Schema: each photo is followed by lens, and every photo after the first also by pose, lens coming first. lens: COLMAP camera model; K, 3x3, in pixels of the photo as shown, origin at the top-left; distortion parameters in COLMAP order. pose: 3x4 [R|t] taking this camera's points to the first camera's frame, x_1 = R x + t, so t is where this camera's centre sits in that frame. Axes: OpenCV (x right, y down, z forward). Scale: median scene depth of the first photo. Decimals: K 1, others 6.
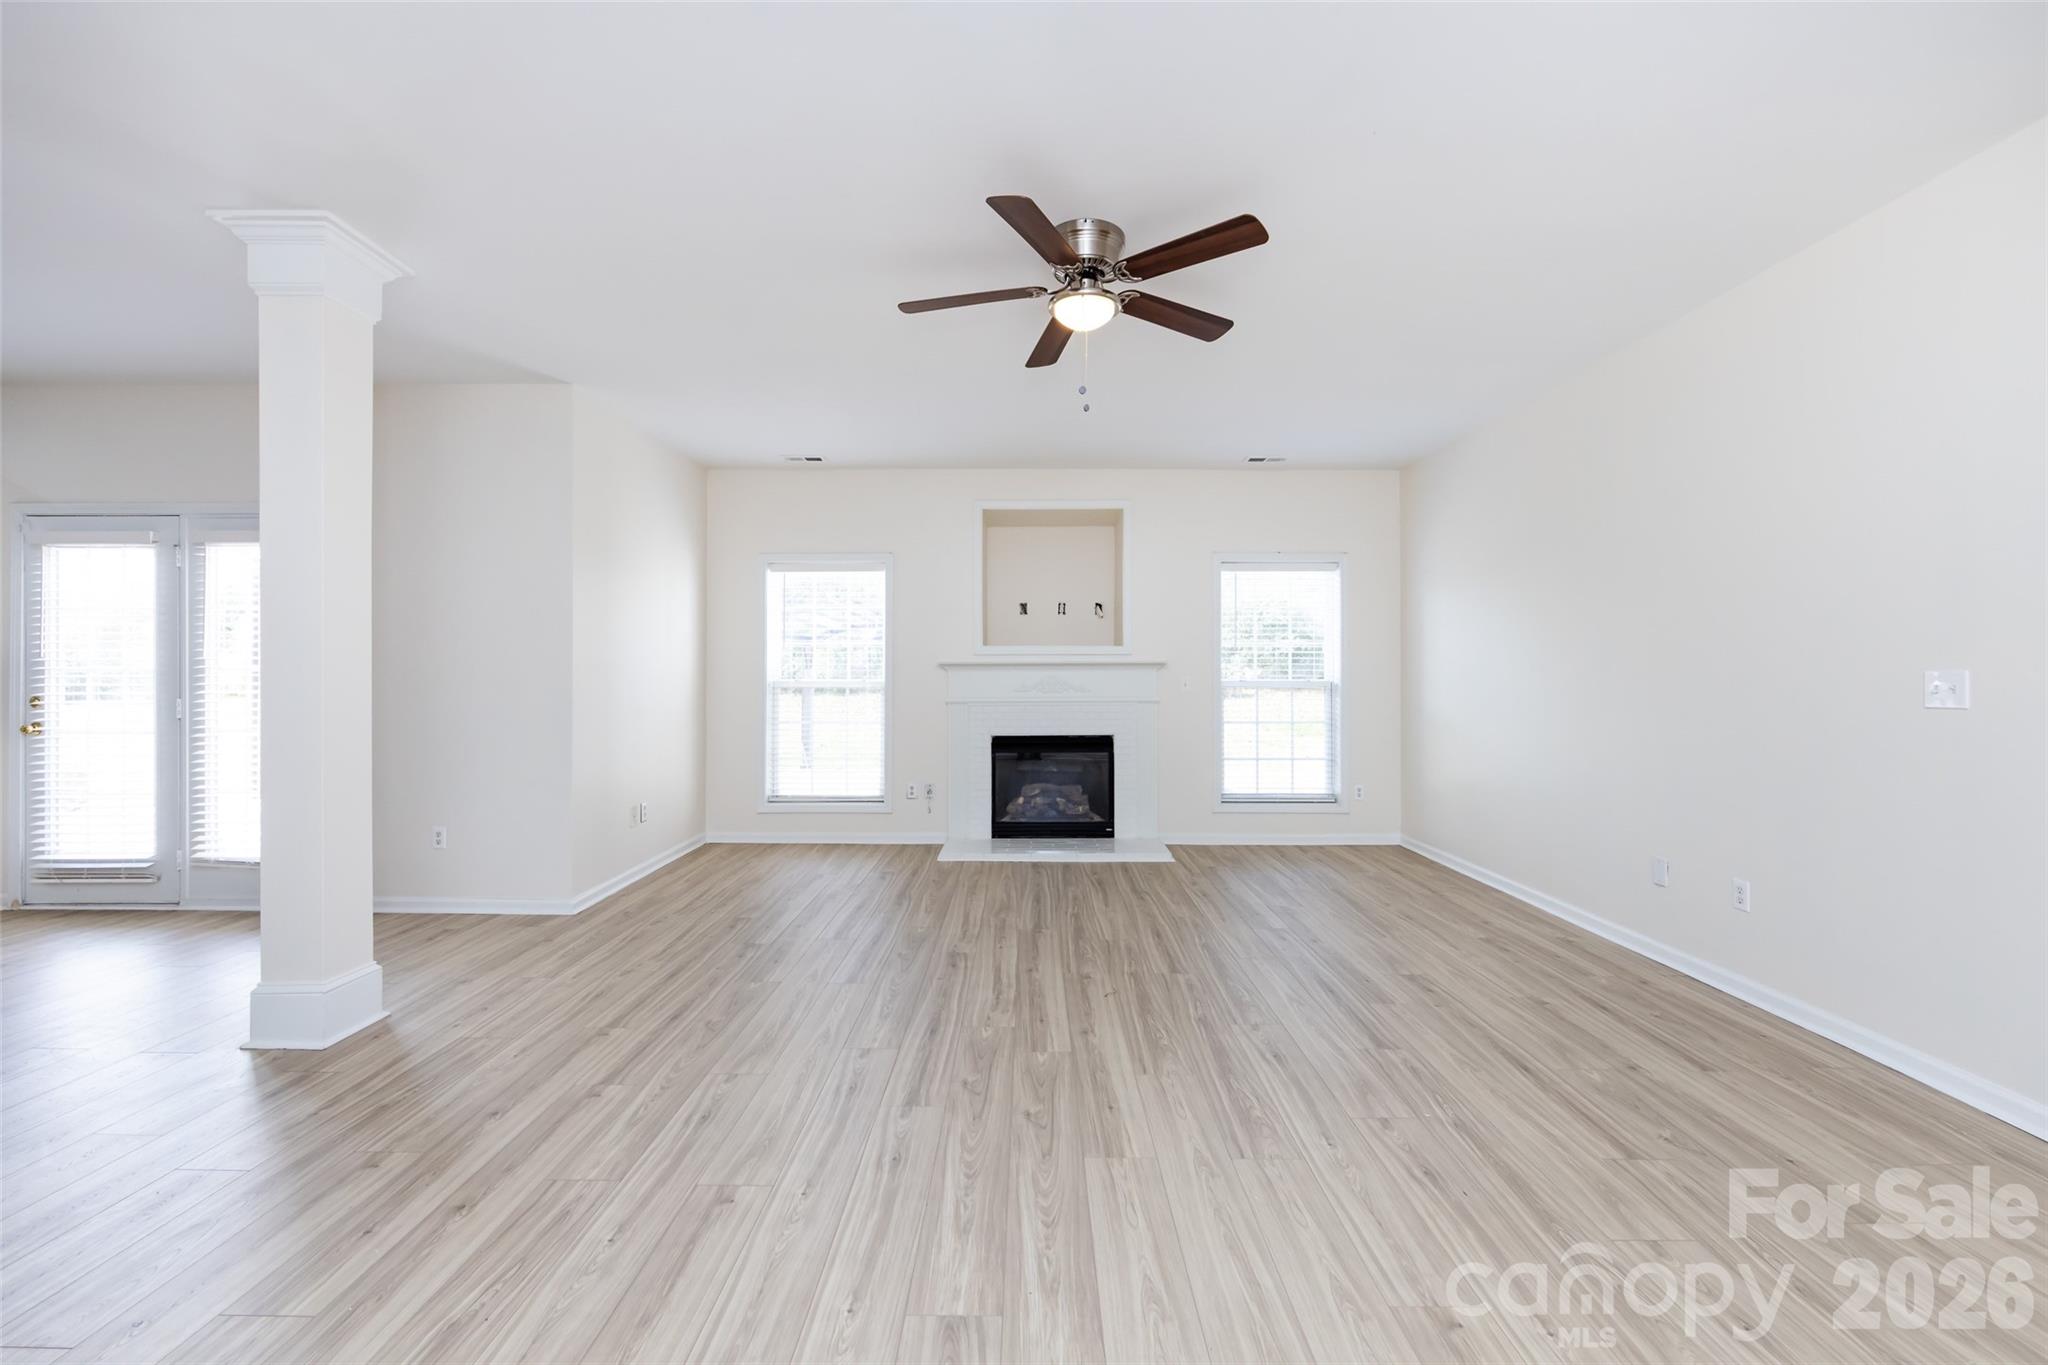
lens RADIAL K [[812.4, 0, 1022.0], [0, 812.4, 673.7], [0, 0, 1]] dist [-0.001343, -0.001238]
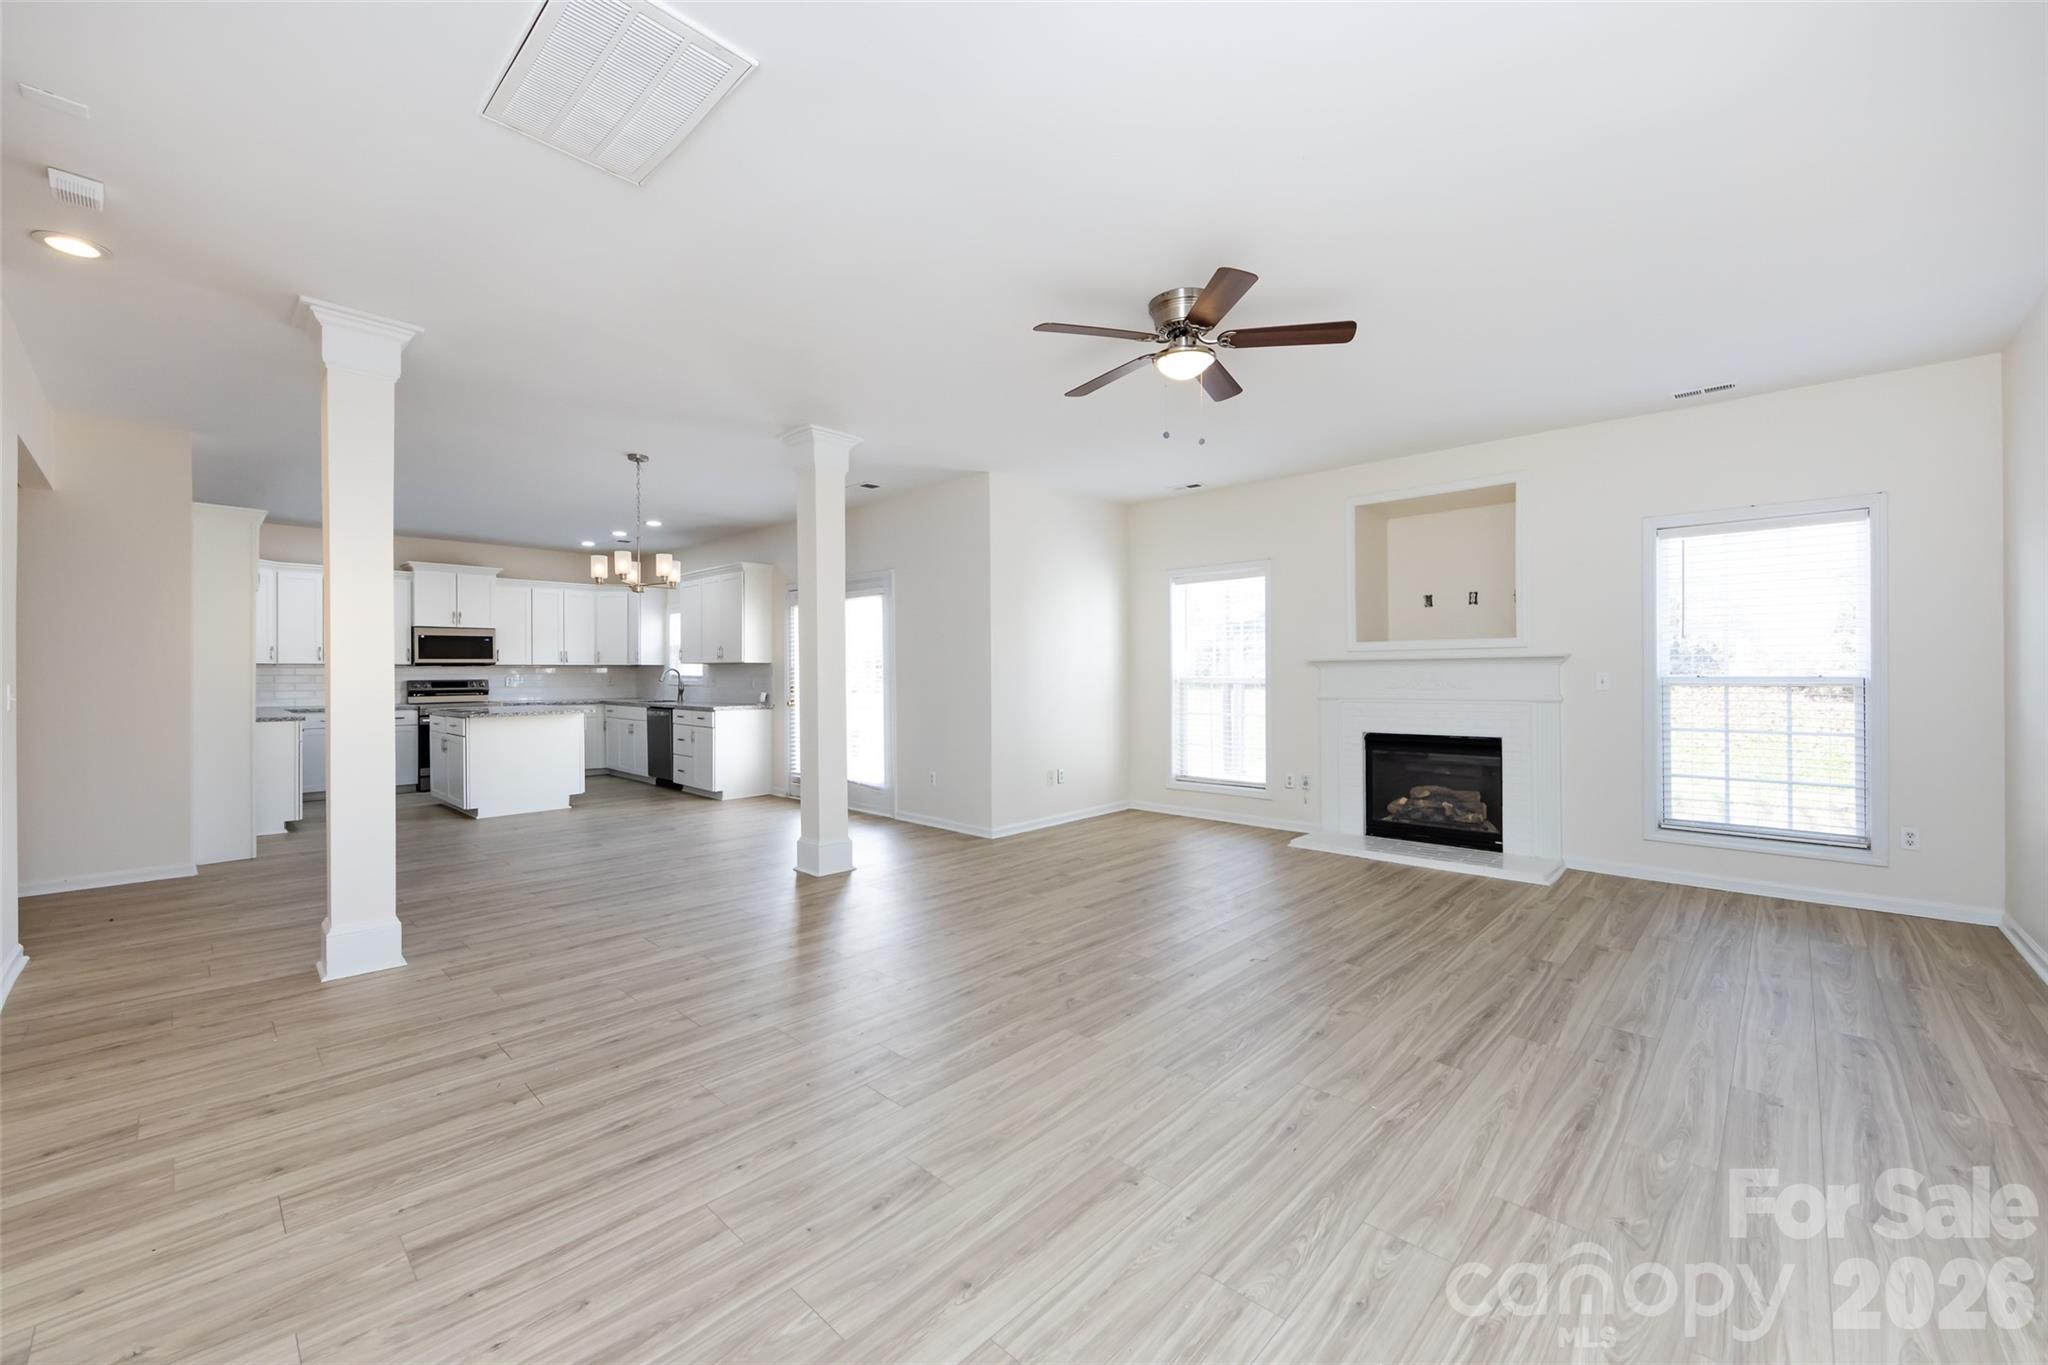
lens RADIAL K [[812.4, 0, 1022.3], [0, 812.4, 671.6], [0, 0, 1]] dist [-0.001343, -0.001238]
pose [[0.724958, -0.007878, -0.688748, 0.344847], [0.007433, 0.999966, -0.003613, 0.002261], [0.688753, -0.002500, 0.724992, -0.010338]]
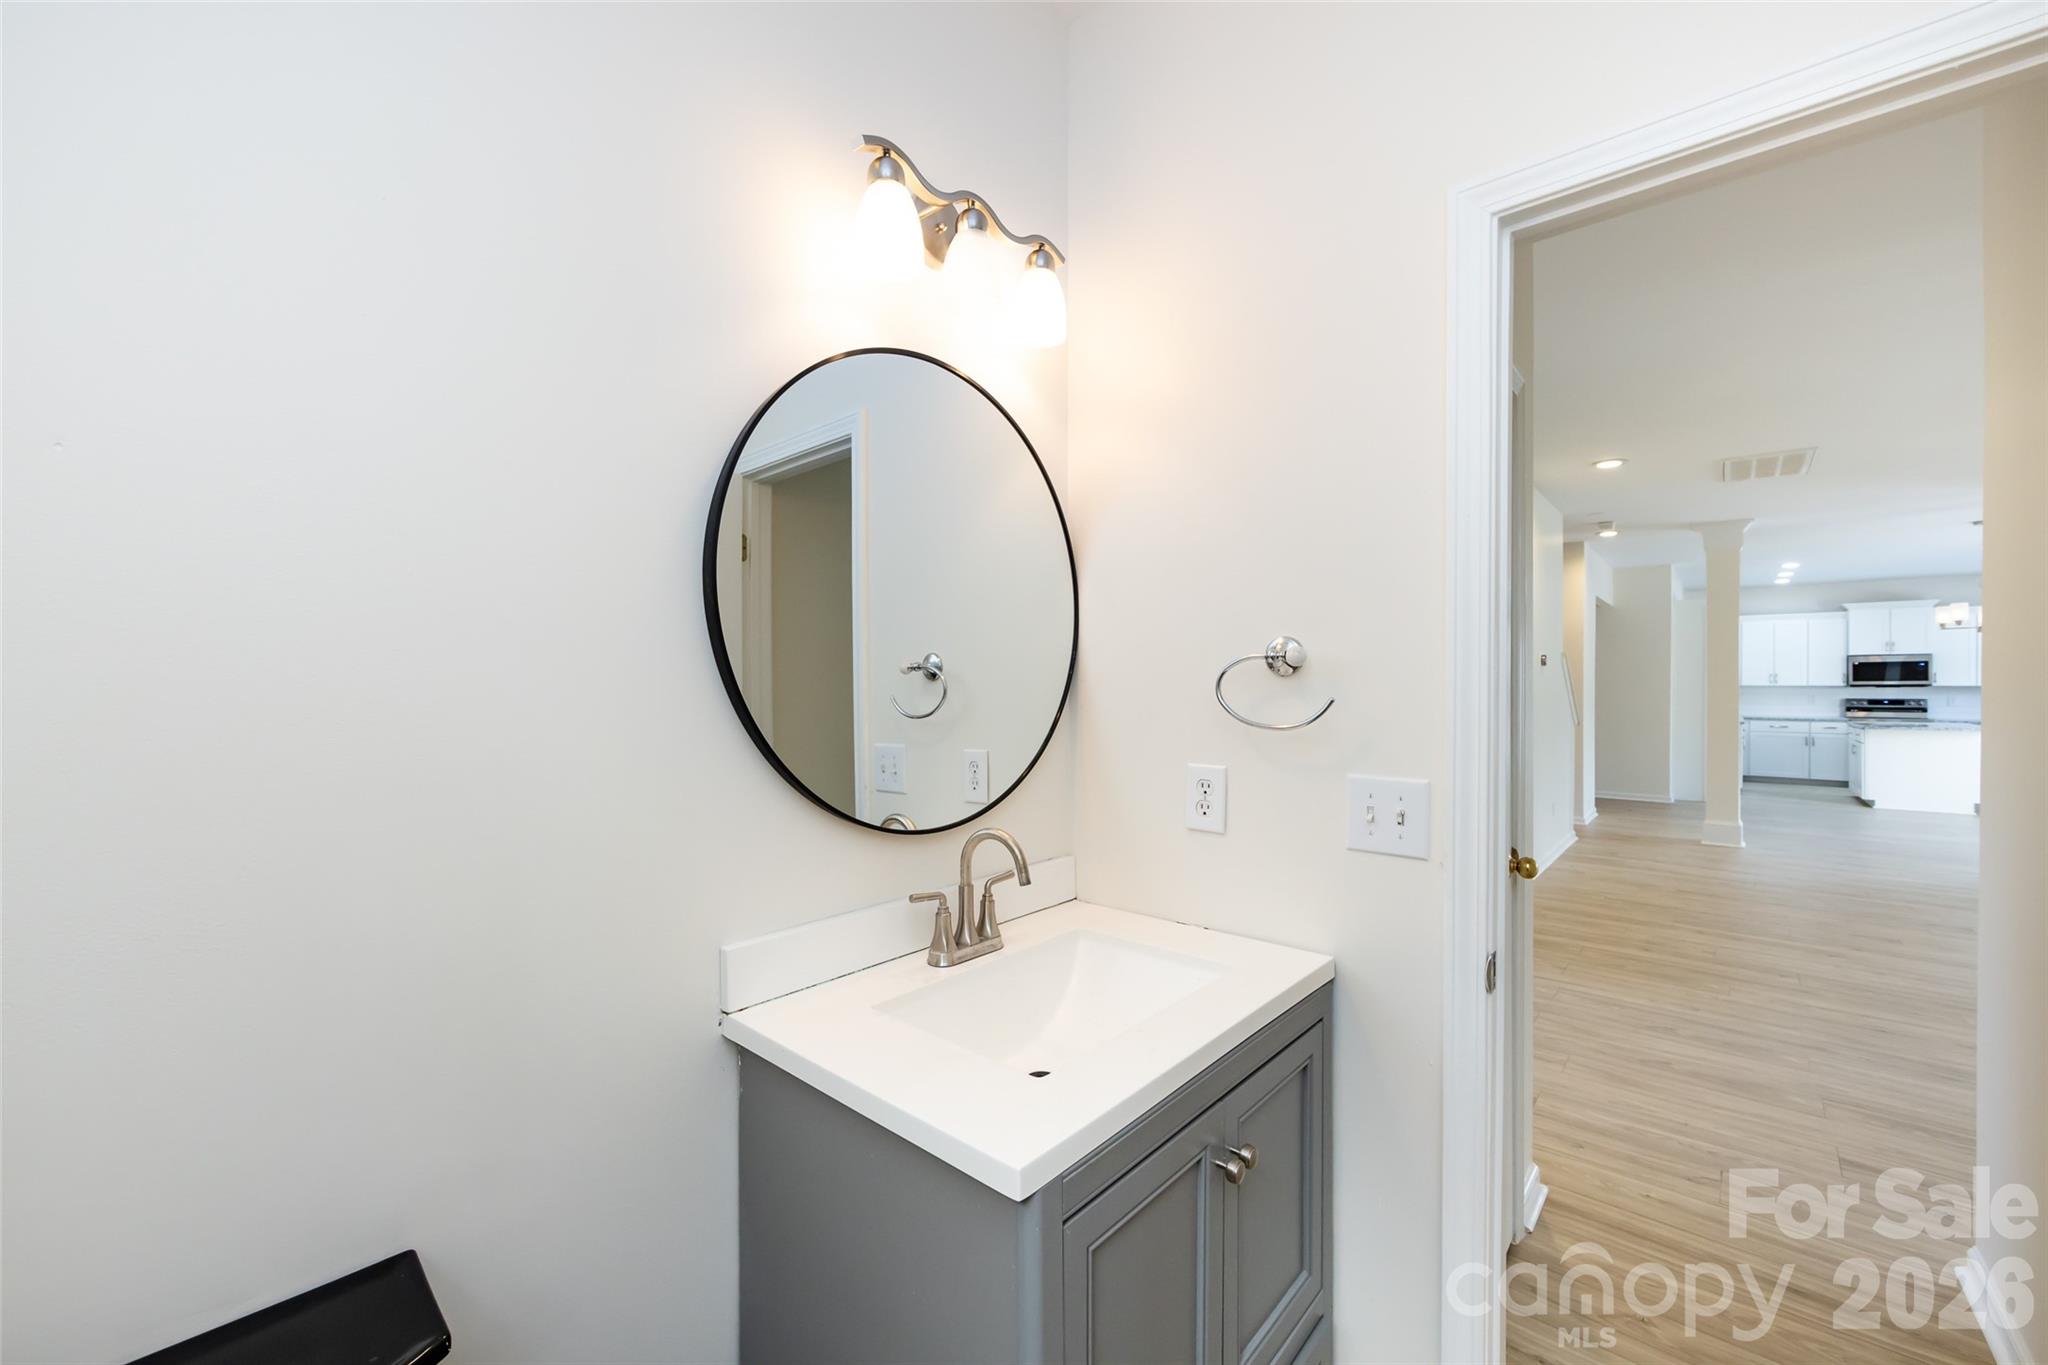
lens RADIAL K [[812.4, 0, 1029.6], [0, 812.4, 685.4], [0, 0, 1]] dist [-0.001343, -0.001238]
pose [[-0.655882, -0.008897, -0.754811, 0.885456], [-0.007421, 0.999958, -0.005338, -0.000322], [0.754827, 0.002100, -0.655920, 0.067166]]
